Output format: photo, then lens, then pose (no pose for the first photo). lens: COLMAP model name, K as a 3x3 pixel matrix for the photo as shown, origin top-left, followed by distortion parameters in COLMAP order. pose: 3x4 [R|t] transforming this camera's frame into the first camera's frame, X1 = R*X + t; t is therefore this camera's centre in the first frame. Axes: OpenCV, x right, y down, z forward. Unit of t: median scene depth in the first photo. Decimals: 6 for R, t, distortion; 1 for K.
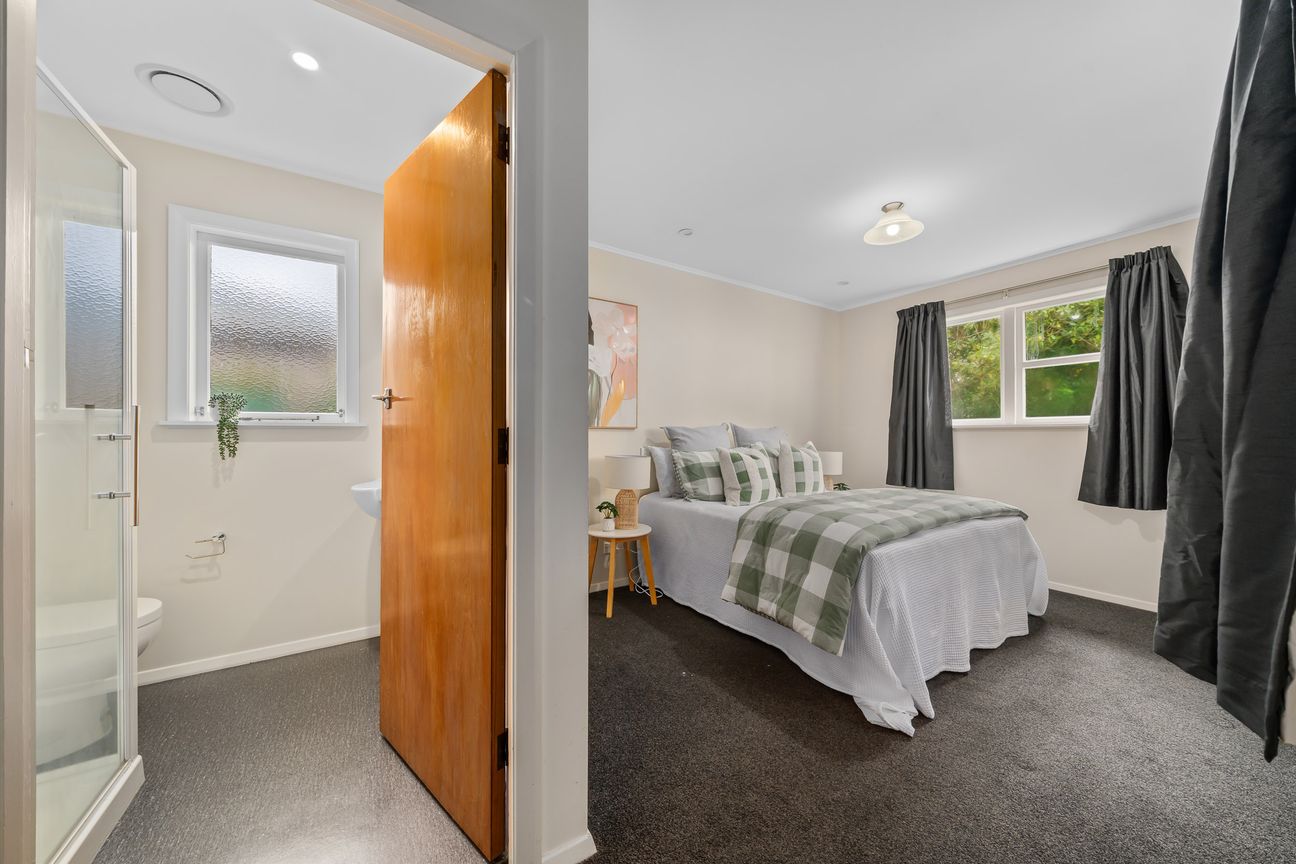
lens RADIAL K [[440.3, 0, 655.3], [0, 440.3, 433.5], [0, 0, 1]] dist [-0.000166, -0.003871]
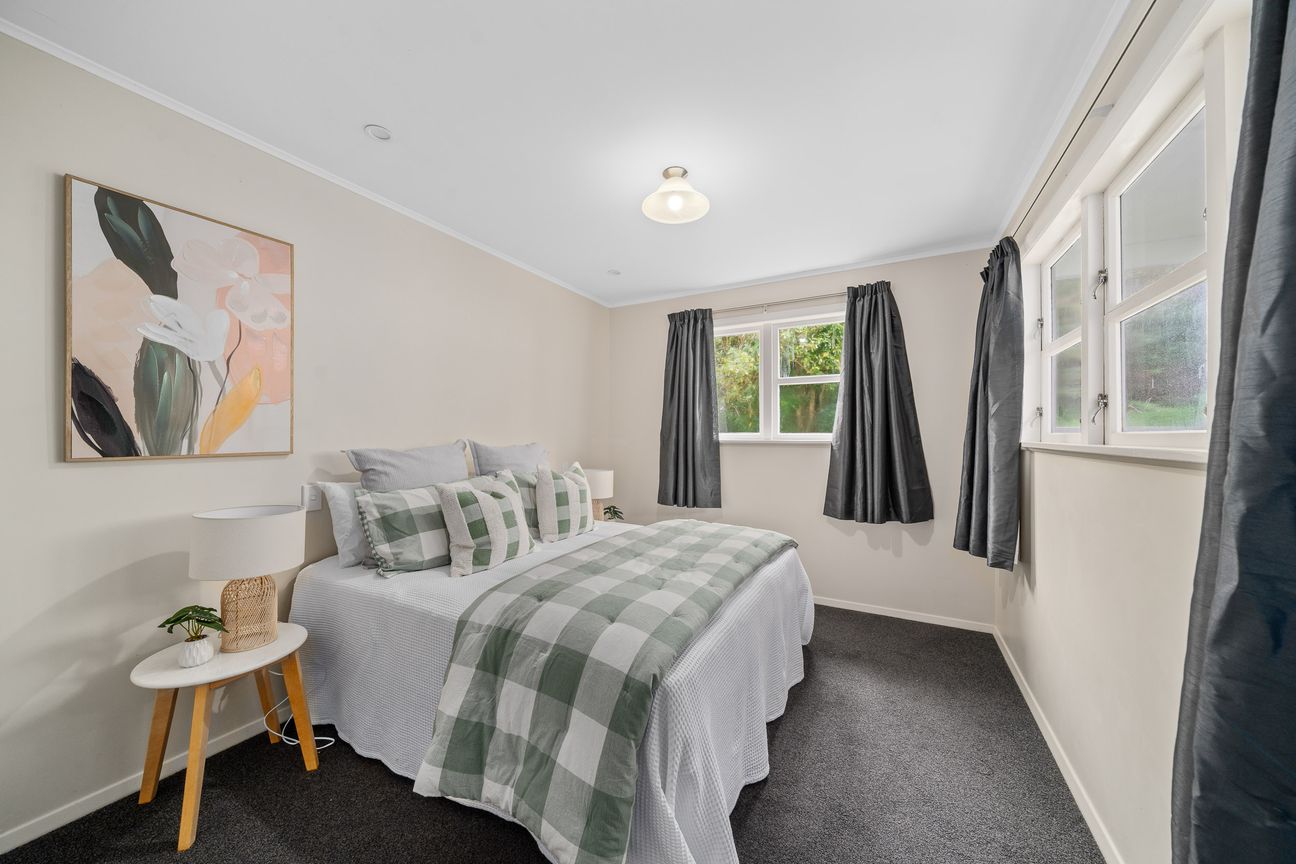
lens RADIAL K [[440.3, 0, 655.3], [0, 440.3, 433.5], [0, 0, 1]] dist [-0.000166, -0.003871]
pose [[0.874205, -0.002094, 0.485552, 0.109794], [-0.001400, 0.999976, 0.006833, -0.048769], [-0.485555, -0.006653, 0.874181, 0.288014]]
